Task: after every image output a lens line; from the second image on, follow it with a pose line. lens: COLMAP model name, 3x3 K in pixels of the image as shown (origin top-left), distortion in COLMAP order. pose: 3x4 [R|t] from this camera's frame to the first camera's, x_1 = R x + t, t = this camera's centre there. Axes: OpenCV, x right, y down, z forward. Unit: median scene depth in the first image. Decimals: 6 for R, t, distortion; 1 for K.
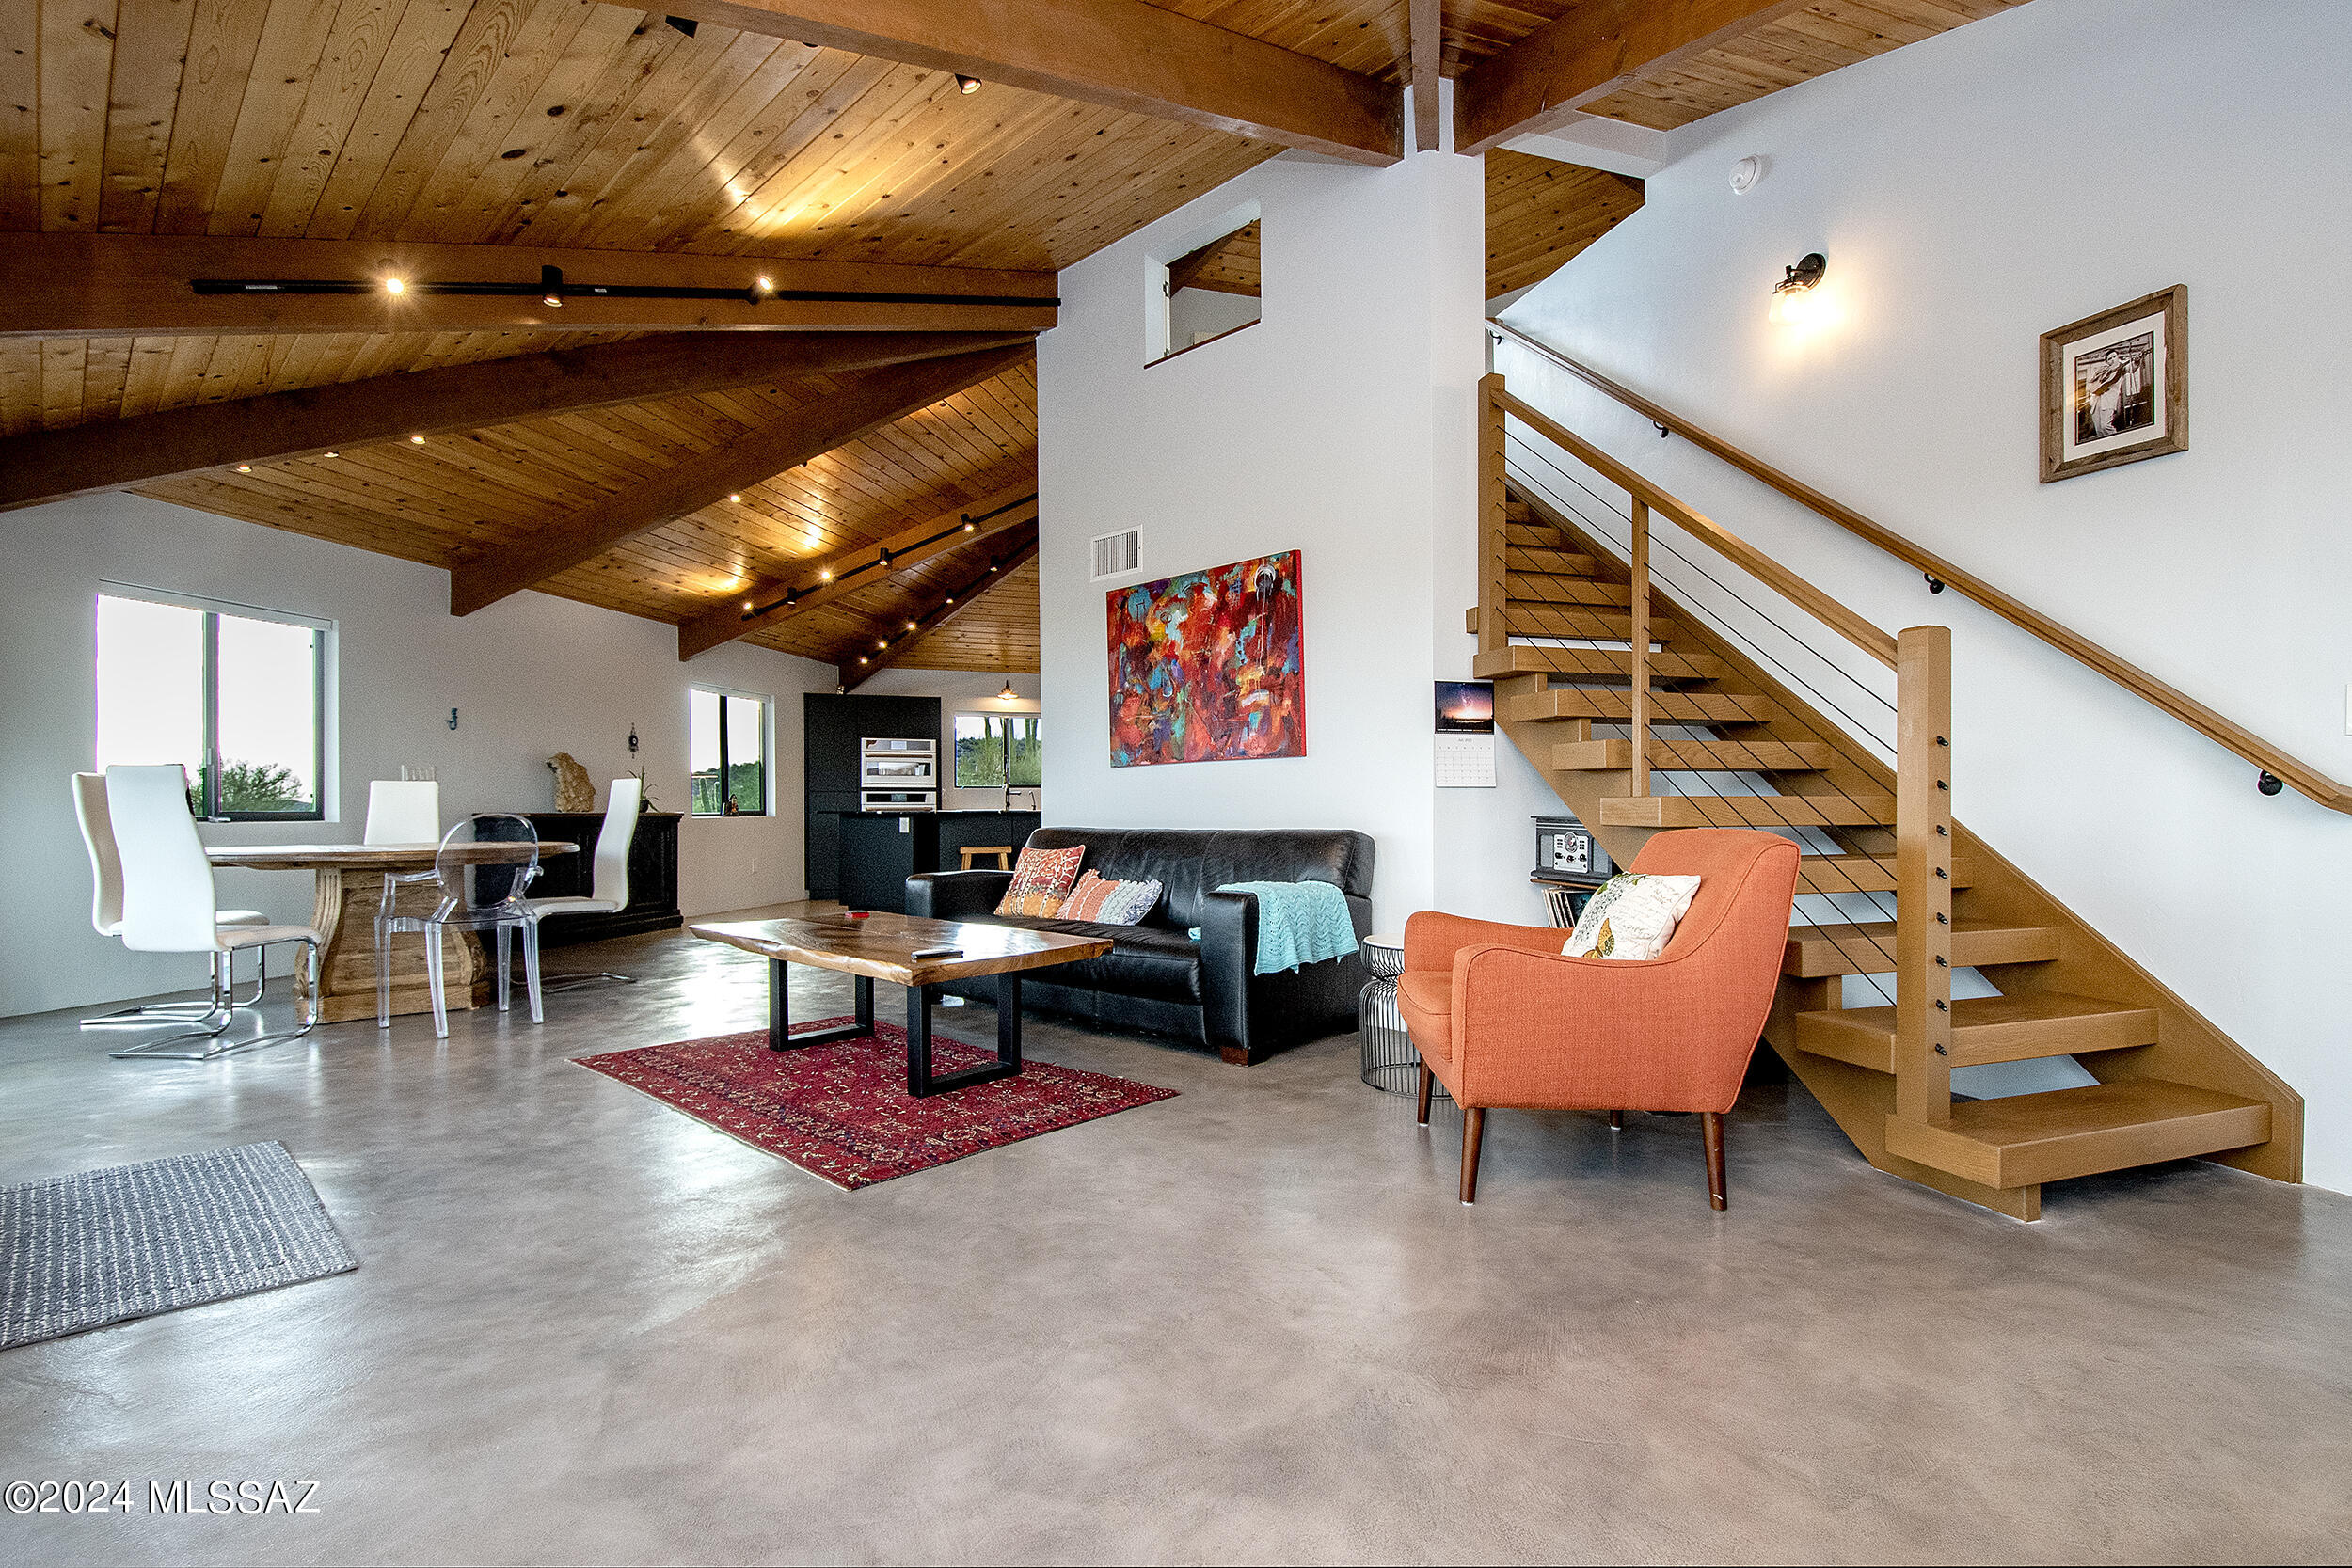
lens RADIAL K [[1077.3, 0, 1176.0], [0, 1077.3, 784.0], [0, 0, 1]] dist [-0.009700, 0.015692]
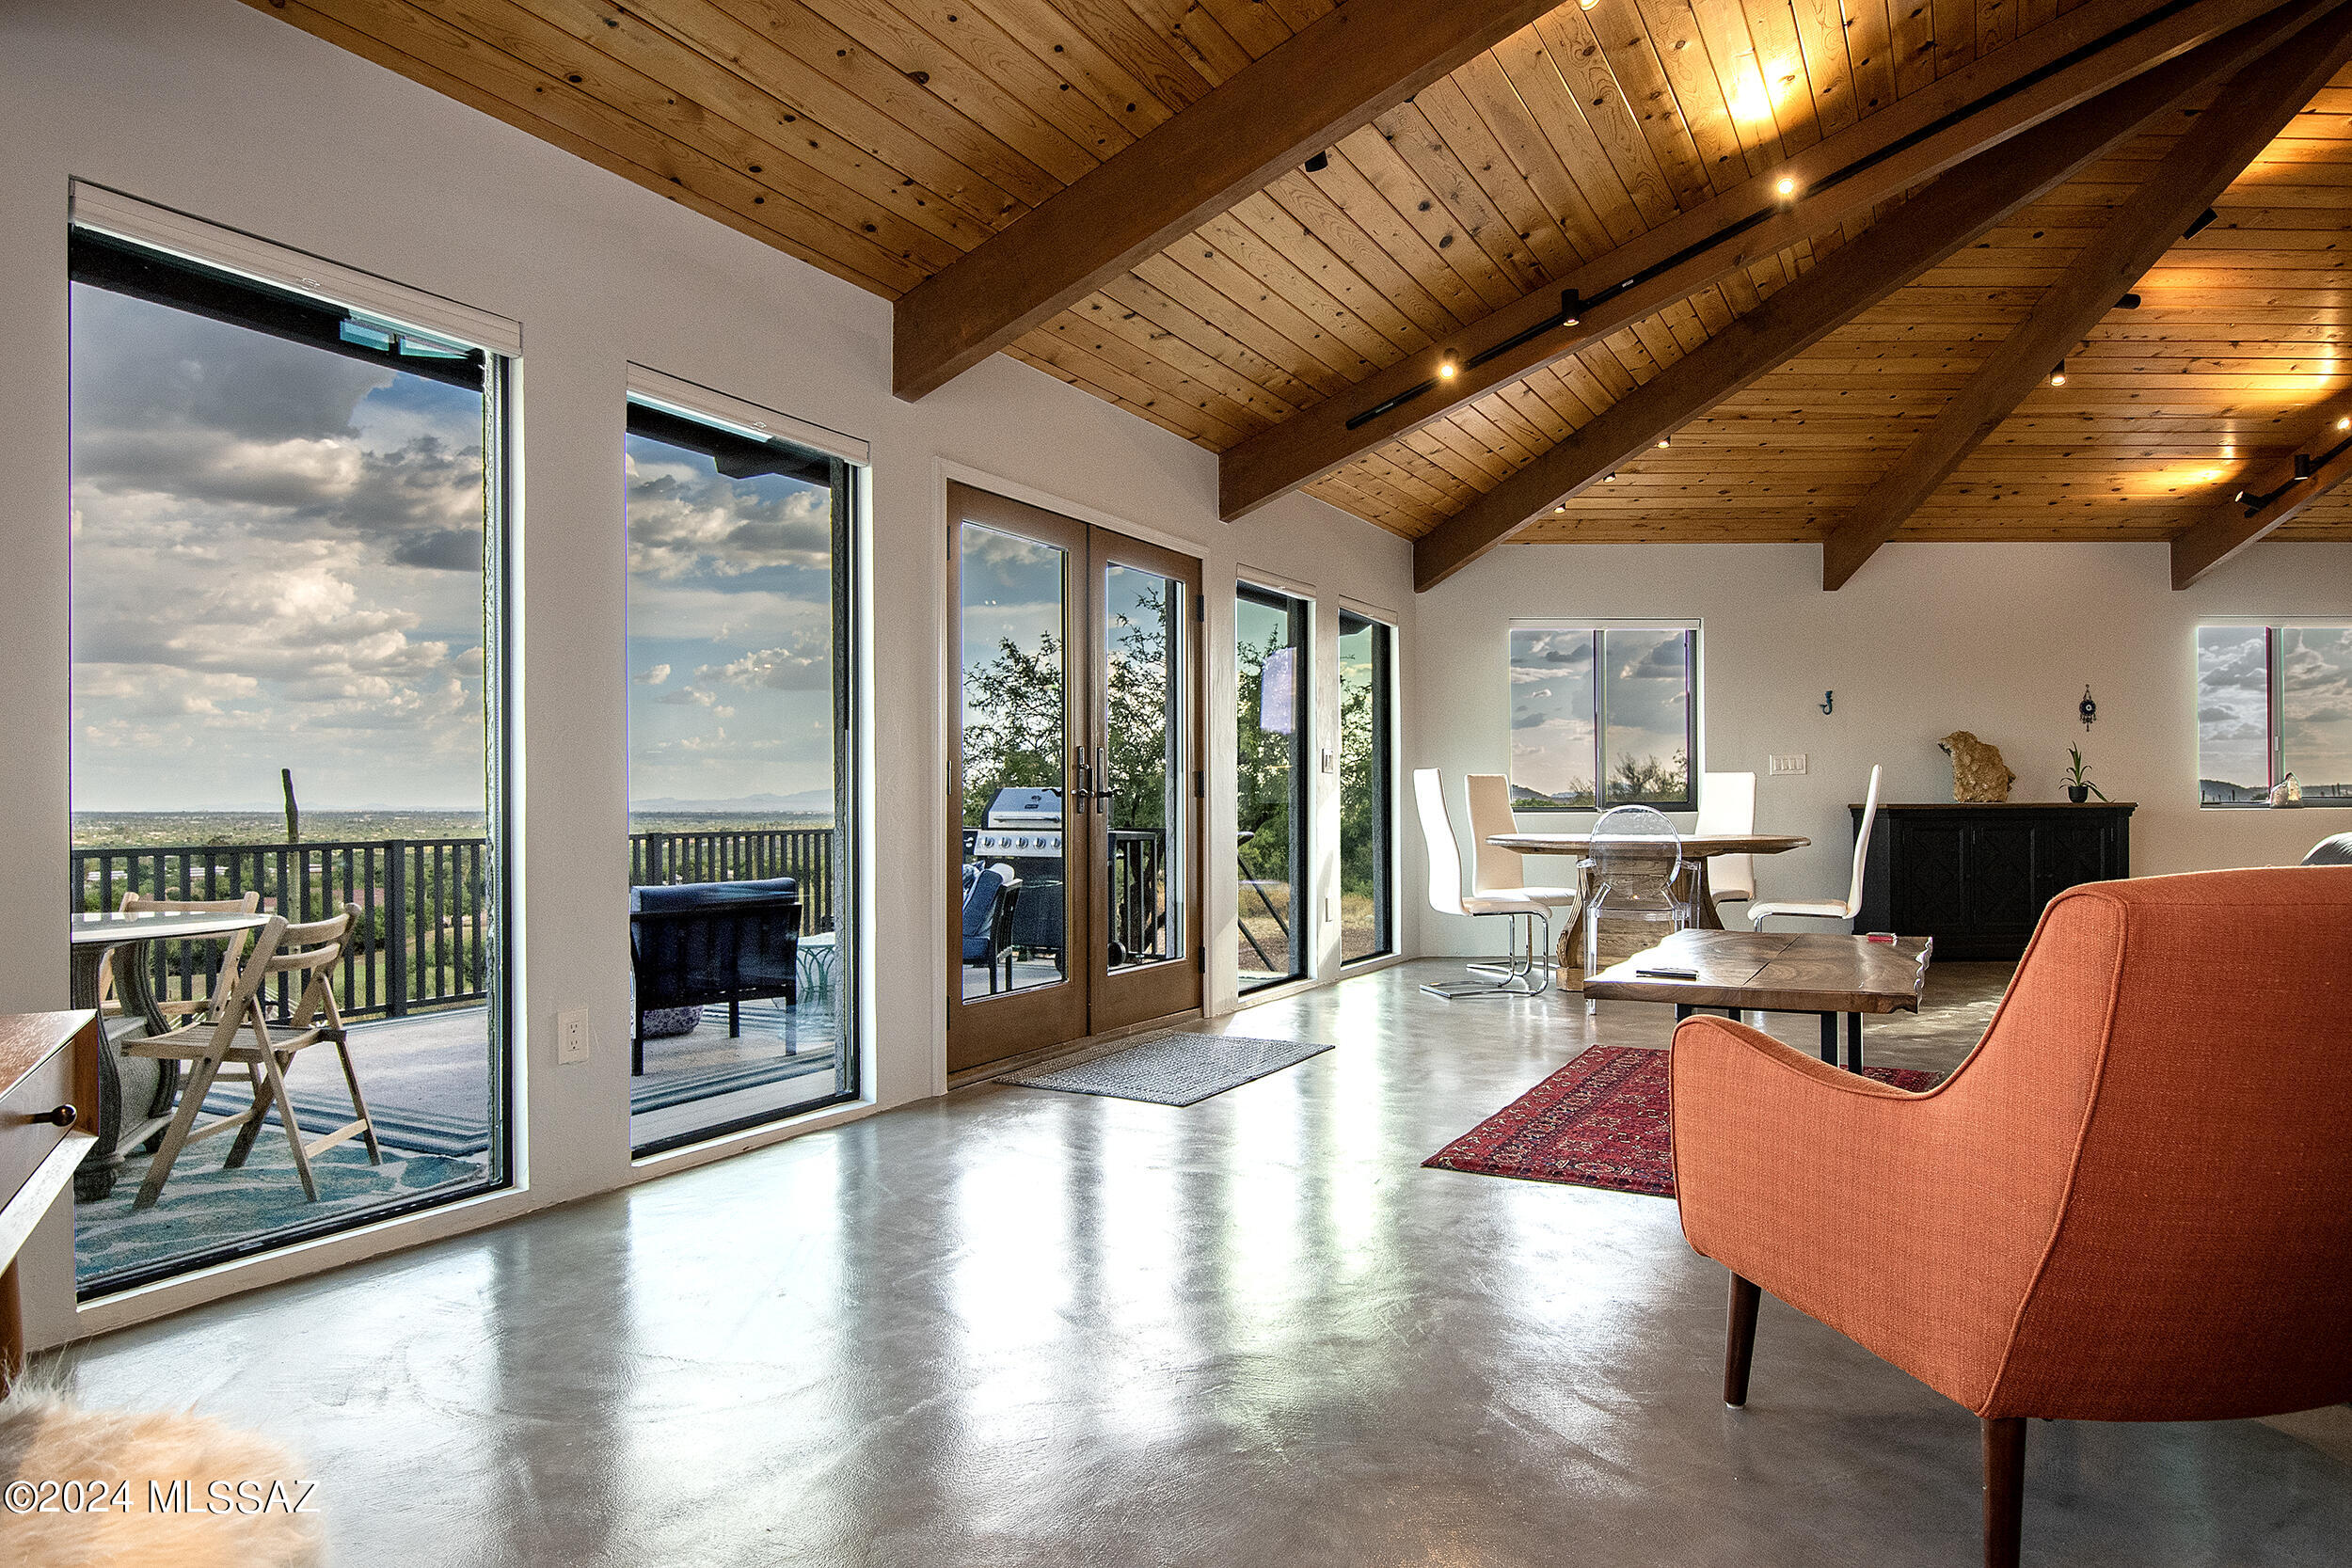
lens RADIAL K [[1425.1, 0, 1176.0], [0, 1425.1, 784.0], [0, 0, 1]] dist [-0.000607, -0.000088]
pose [[0.258237, -0.015395, -0.965959, 0.359190], [0.033387, 0.999418, -0.007003, -0.000836], [0.965505, -0.030442, 0.258600, 0.141201]]
